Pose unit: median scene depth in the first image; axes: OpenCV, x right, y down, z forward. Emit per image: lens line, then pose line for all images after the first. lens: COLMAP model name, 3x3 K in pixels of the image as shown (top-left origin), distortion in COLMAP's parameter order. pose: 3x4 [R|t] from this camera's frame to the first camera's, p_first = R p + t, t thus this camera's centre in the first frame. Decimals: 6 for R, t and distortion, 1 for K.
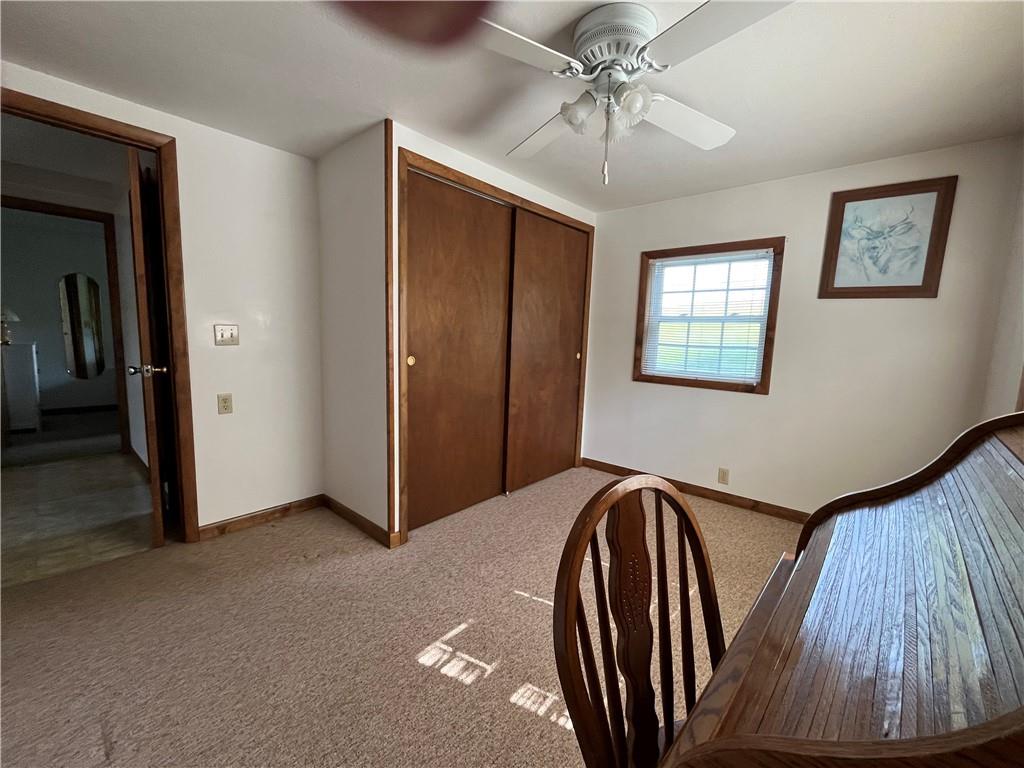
lens RADIAL K [[417.3, 0, 514.3], [0, 417.3, 383.6], [0, 0, 1]] dist [-0.002106, 0.000003]
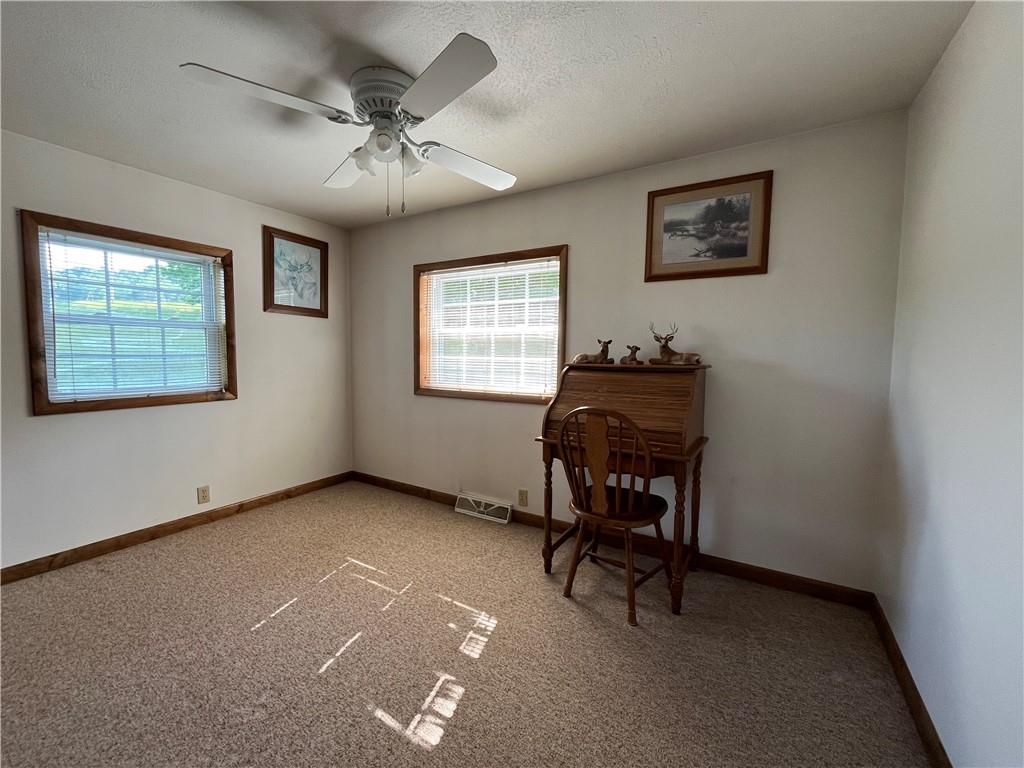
lens RADIAL K [[417.3, 0, 514.3], [0, 417.3, 383.6], [0, 0, 1]] dist [-0.002106, 0.000003]
pose [[-0.177999, -0.105812, 0.978325, -0.627327], [0.102230, 0.986834, 0.125332, -0.083795], [-0.978706, 0.122323, -0.164838, 0.566078]]
